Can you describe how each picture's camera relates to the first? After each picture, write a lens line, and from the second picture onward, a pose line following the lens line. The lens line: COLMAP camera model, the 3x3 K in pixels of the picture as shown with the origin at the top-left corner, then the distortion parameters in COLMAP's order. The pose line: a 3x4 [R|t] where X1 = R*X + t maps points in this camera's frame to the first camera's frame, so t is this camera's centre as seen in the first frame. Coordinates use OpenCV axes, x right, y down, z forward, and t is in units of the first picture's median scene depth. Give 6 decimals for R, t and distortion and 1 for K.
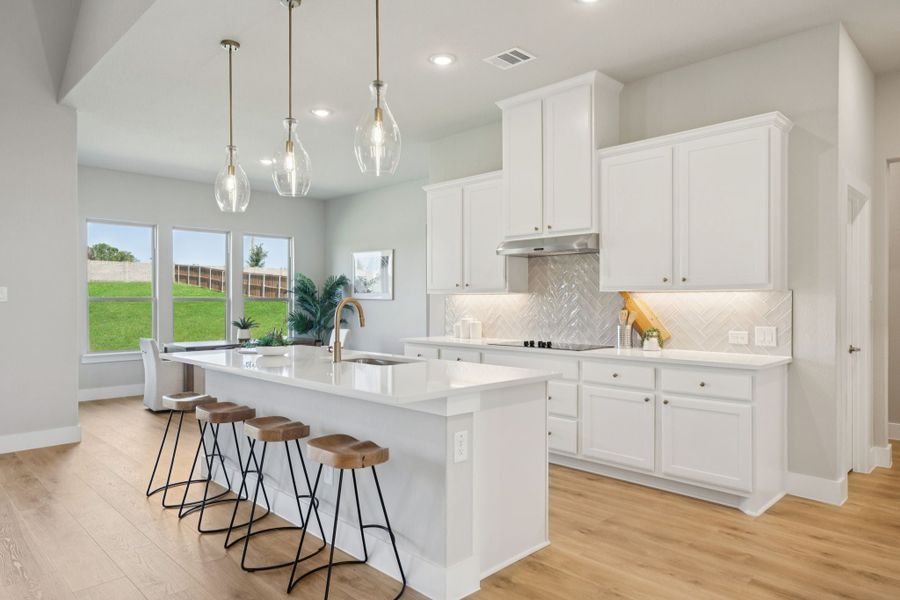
lens RADIAL K [[562.5, 0, 450.7], [0, 562.5, 316.0], [0, 0, 1]] dist [-0.012395, 0.001867]
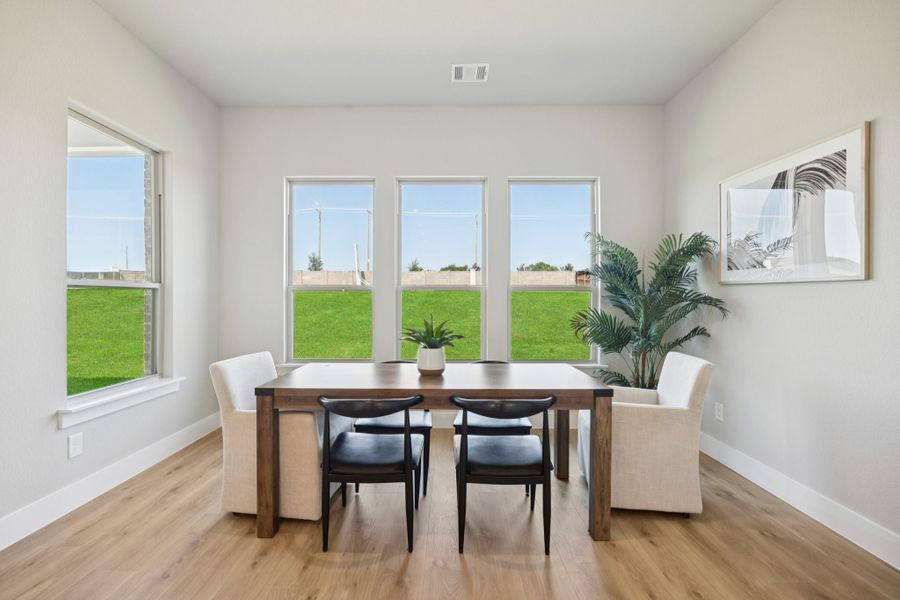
lens RADIAL K [[395.6, 0, 446.2], [0, 395.6, 297.8], [0, 0, 1]] dist [-0.017196, 0.001339]
pose [[0.688837, -0.002975, -0.724910, -0.099818], [-0.019111, 0.999569, -0.022262, -0.007999], [0.724665, 0.029189, 0.688483, 0.623673]]
